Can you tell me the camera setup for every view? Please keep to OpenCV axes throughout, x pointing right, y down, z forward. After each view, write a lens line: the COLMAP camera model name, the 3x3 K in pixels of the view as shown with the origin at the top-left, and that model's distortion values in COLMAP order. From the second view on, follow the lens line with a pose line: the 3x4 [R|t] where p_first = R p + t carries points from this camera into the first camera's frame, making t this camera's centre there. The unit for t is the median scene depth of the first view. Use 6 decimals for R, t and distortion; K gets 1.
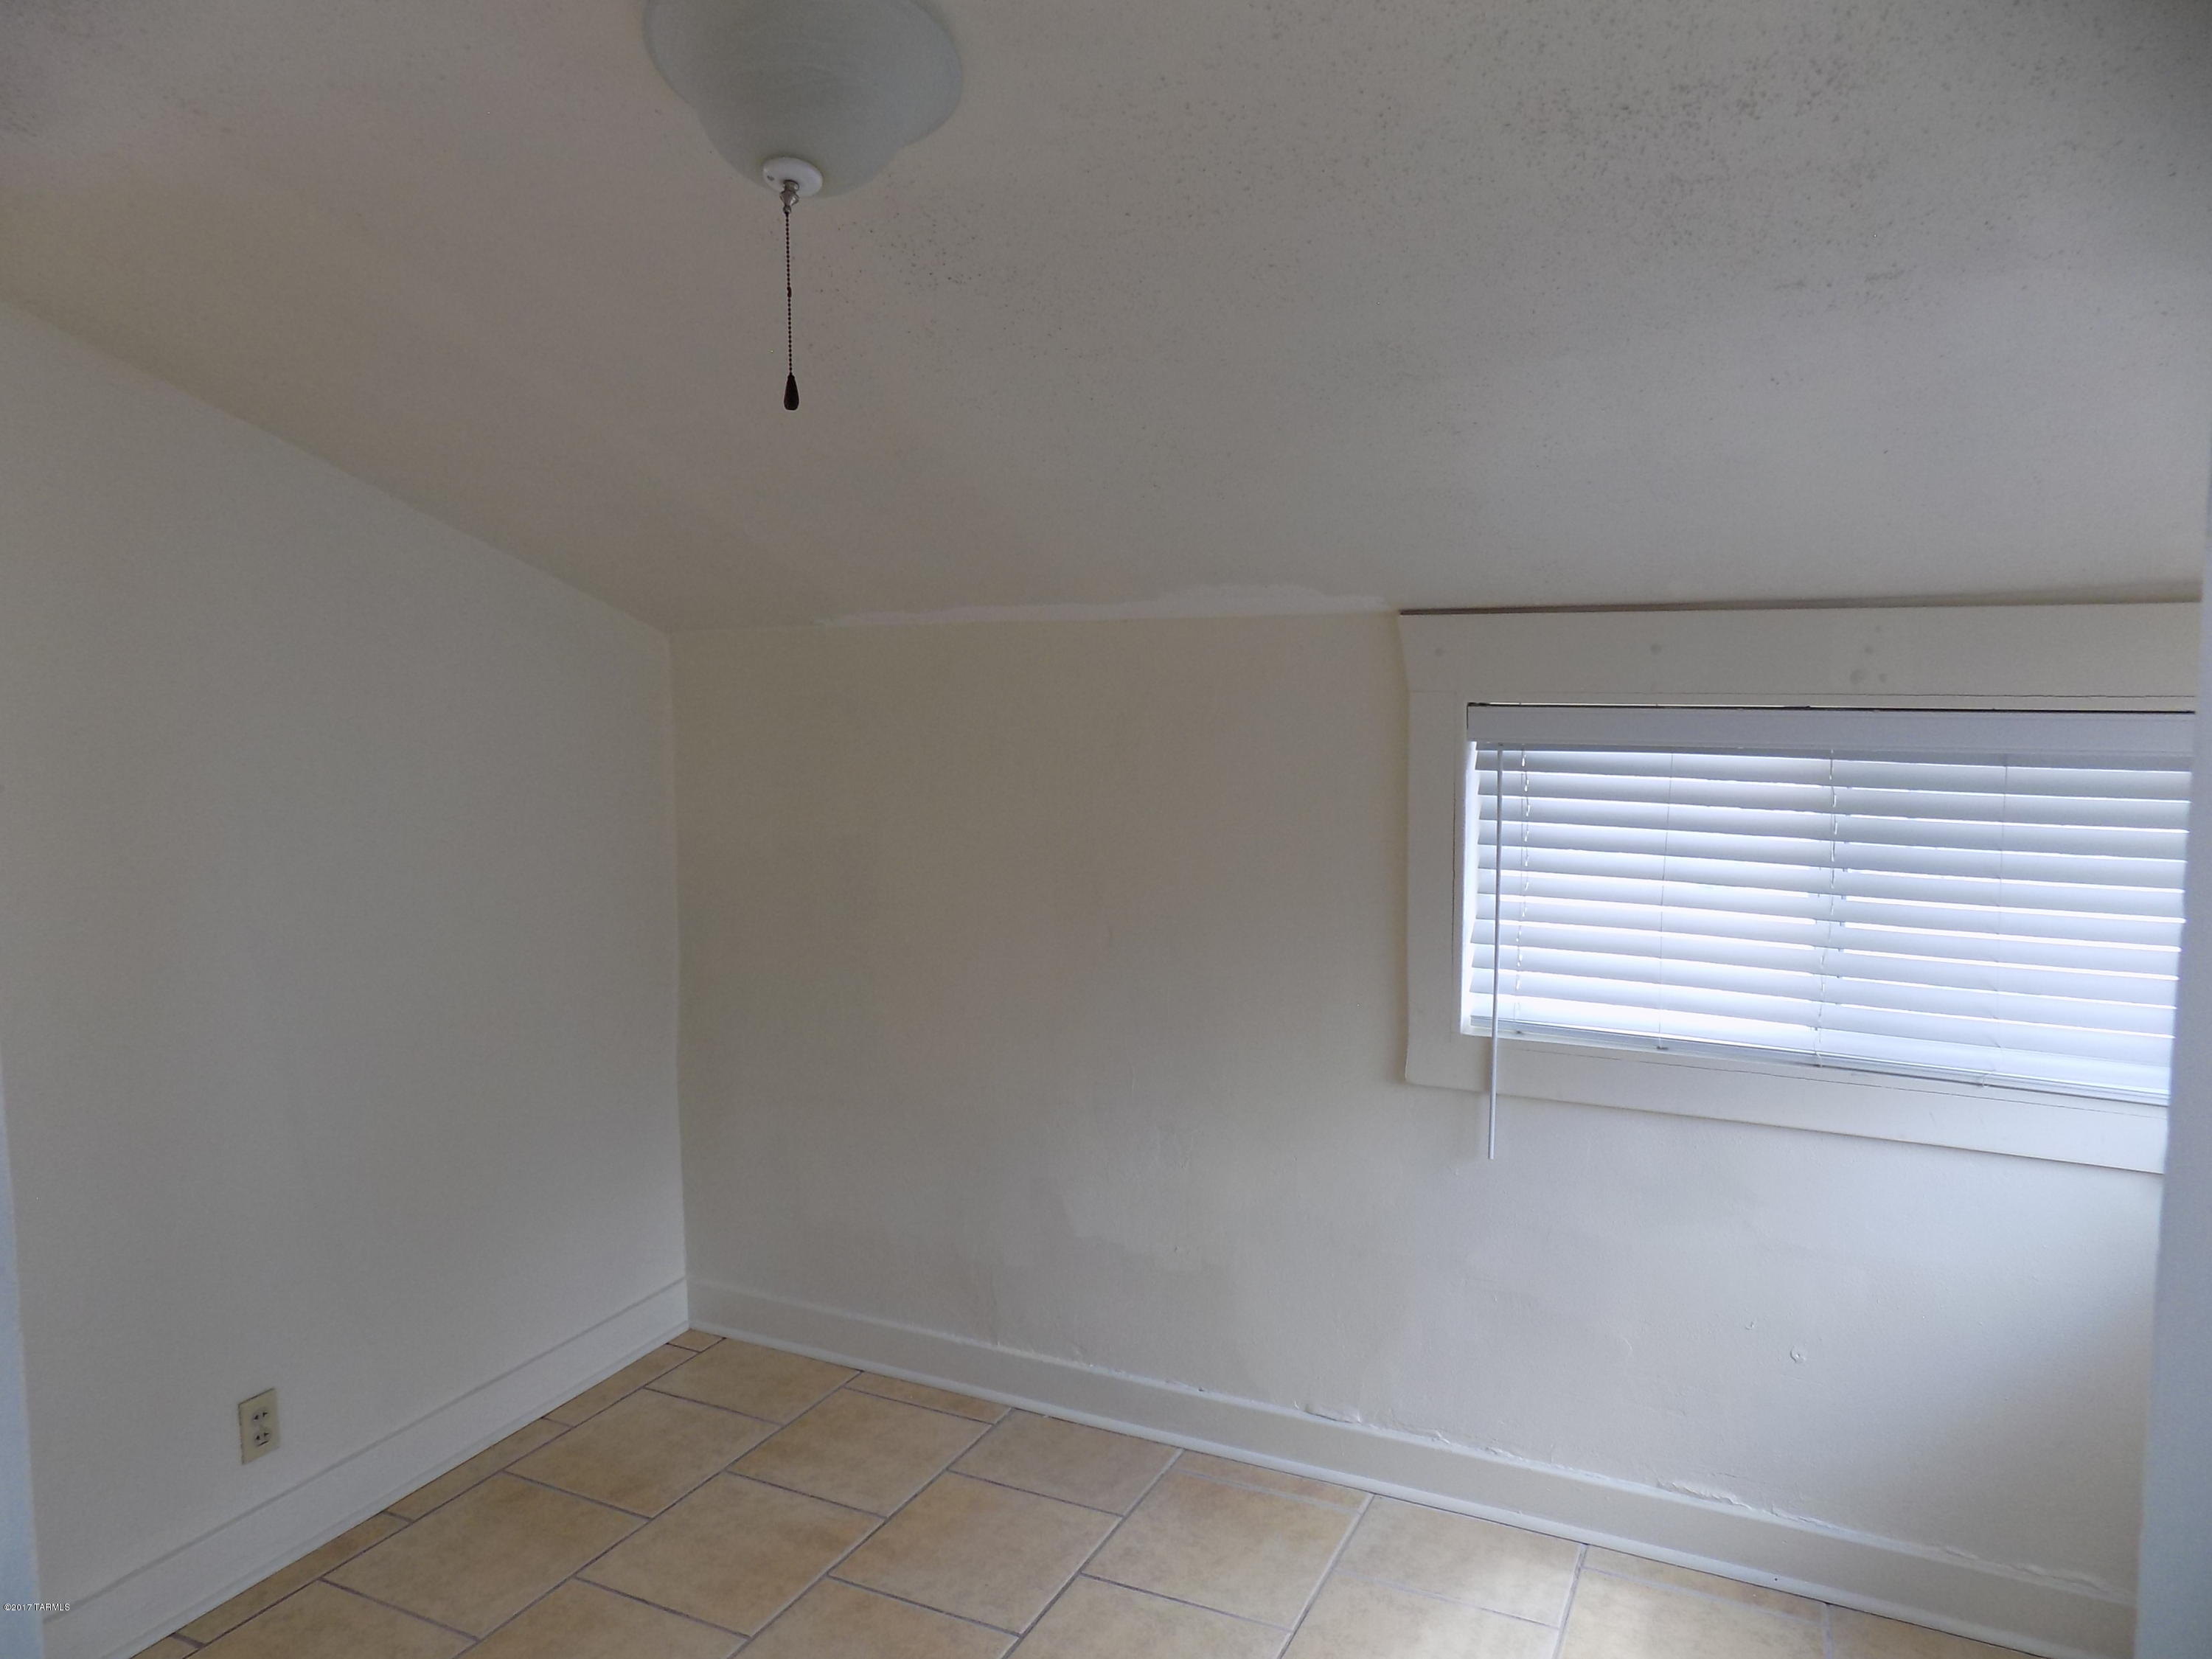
lens RADIAL K [[1494.3, 0, 1098.5], [0, 1494.3, 830.9], [0, 0, 1]] dist [-0.073542, 0.069815]
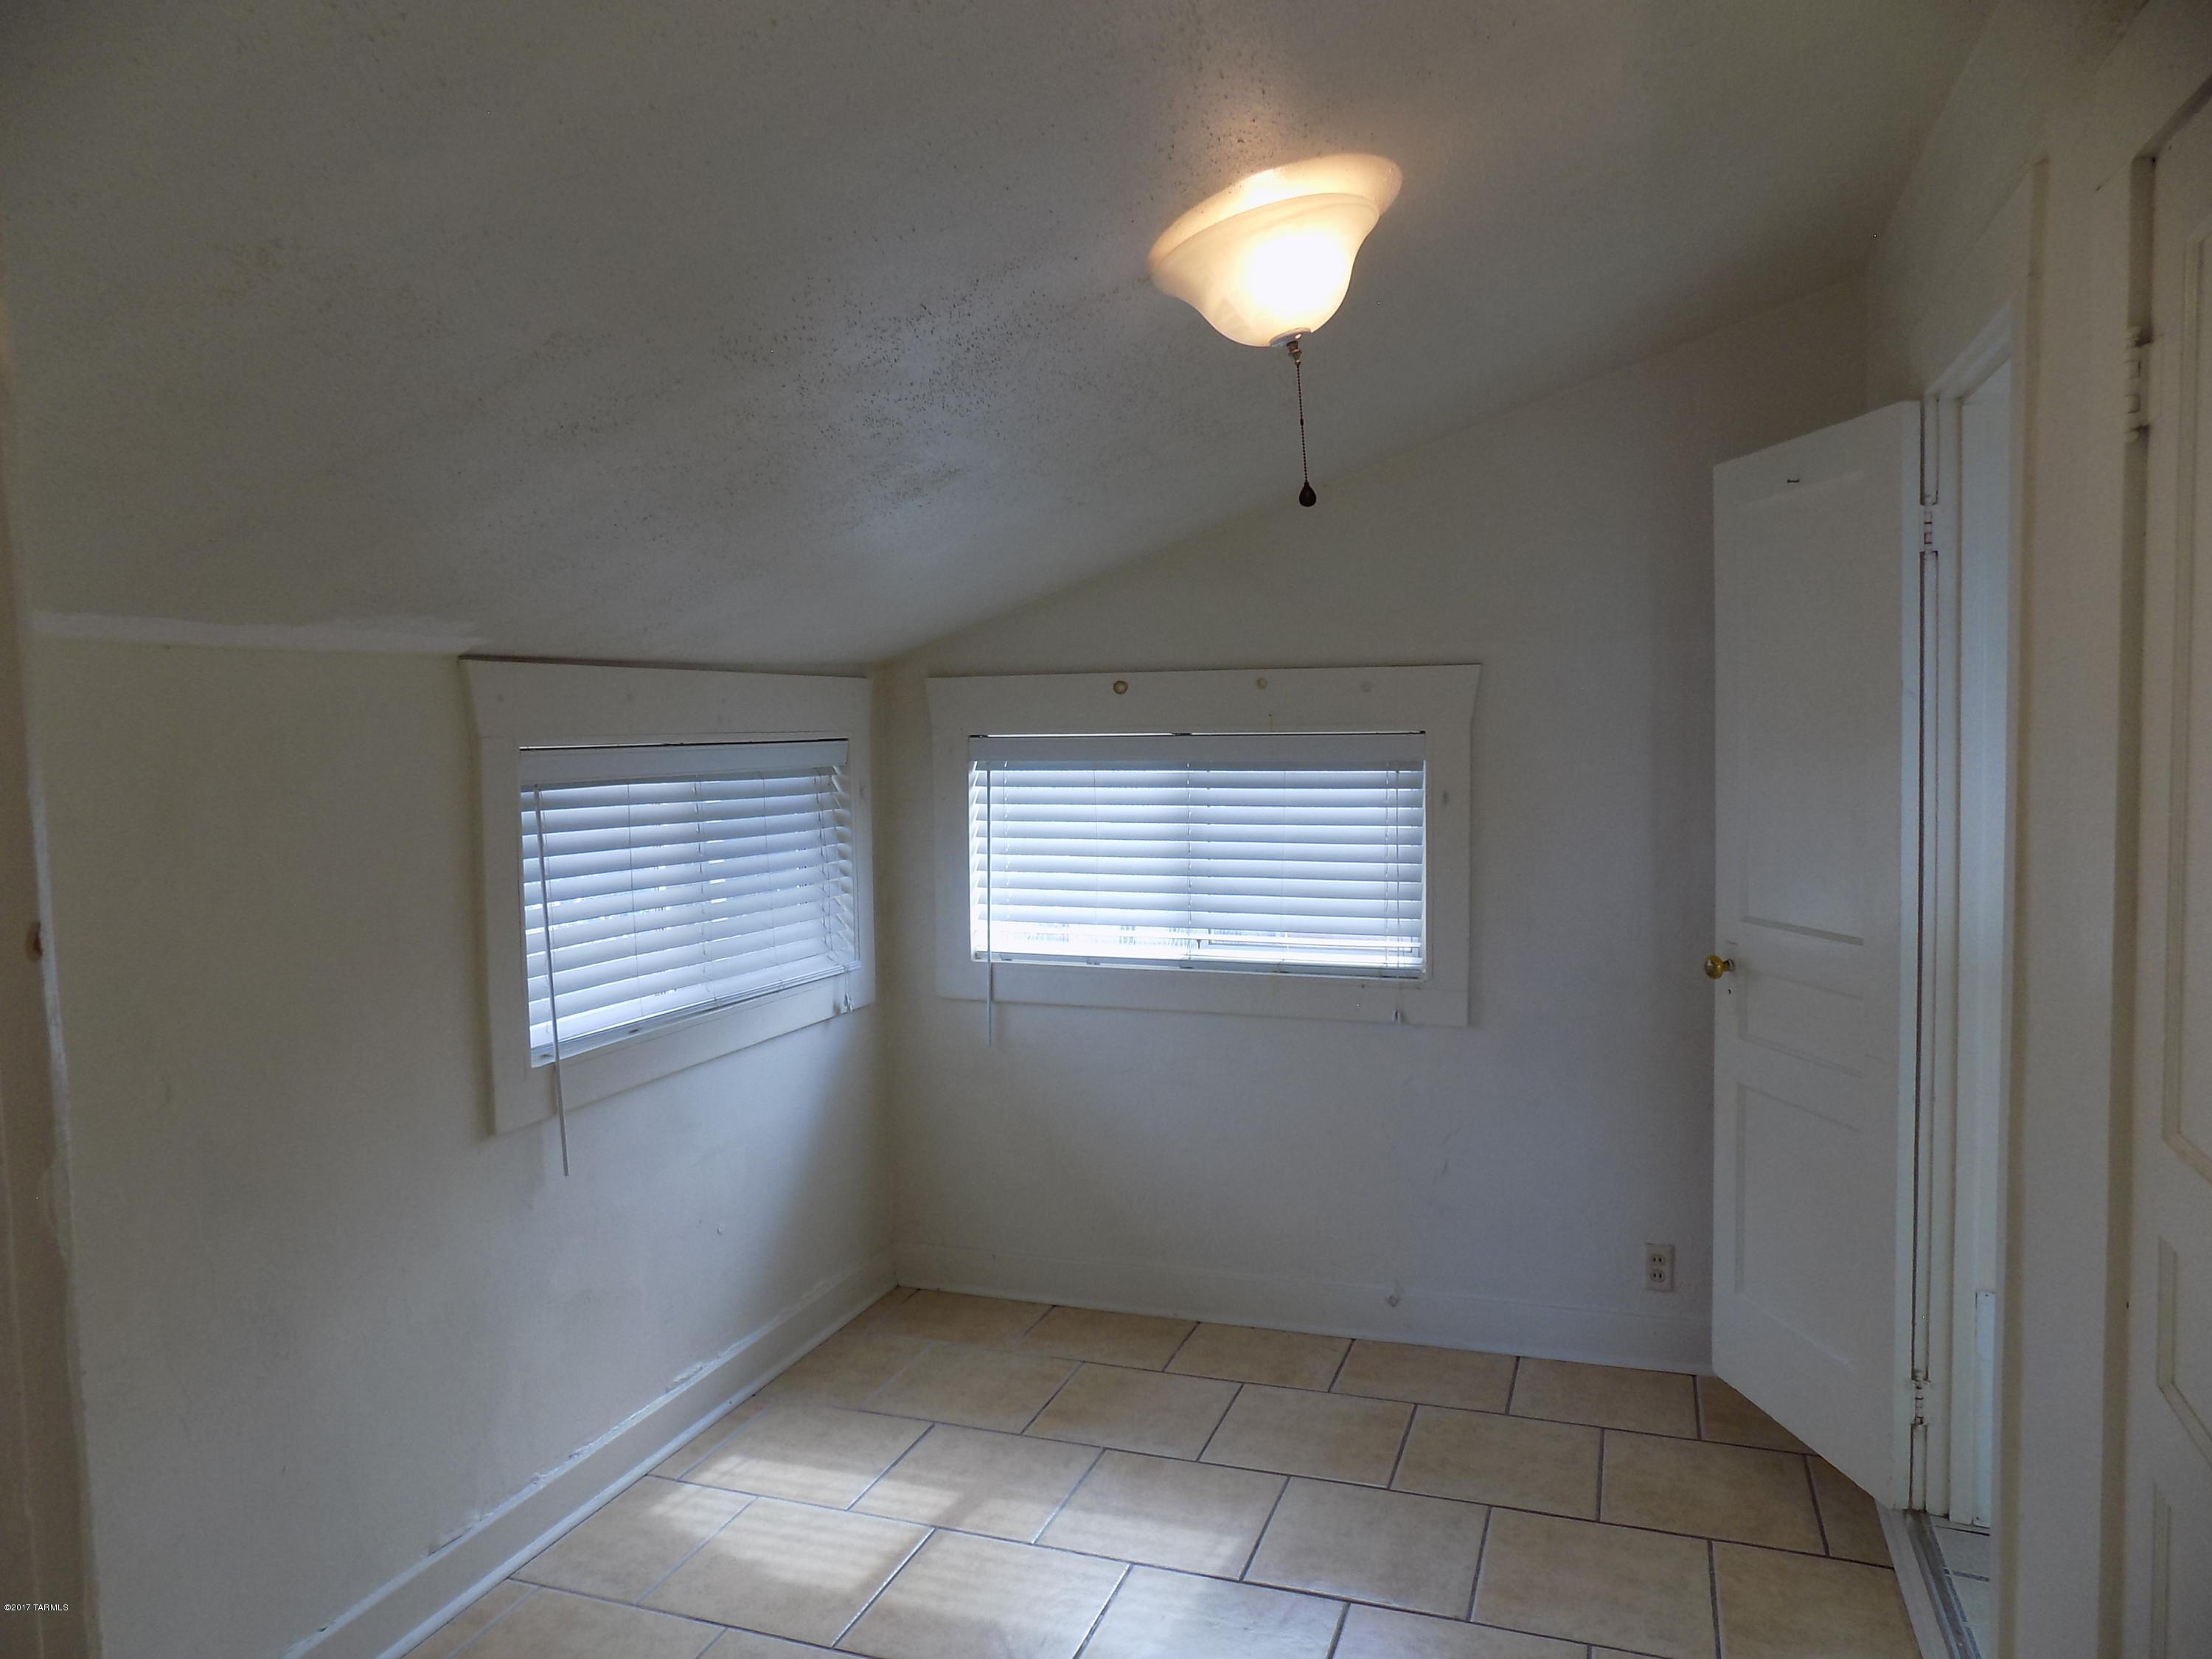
lens RADIAL K [[1494.3, 0, 1098.5], [0, 1494.3, 830.9], [0, 0, 1]] dist [-0.073542, 0.069815]
pose [[-0.105188, -0.068047, 0.992121, -0.827444], [0.114005, 0.990253, 0.080006, -0.065410], [-0.987896, 0.121523, -0.096405, 0.713703]]
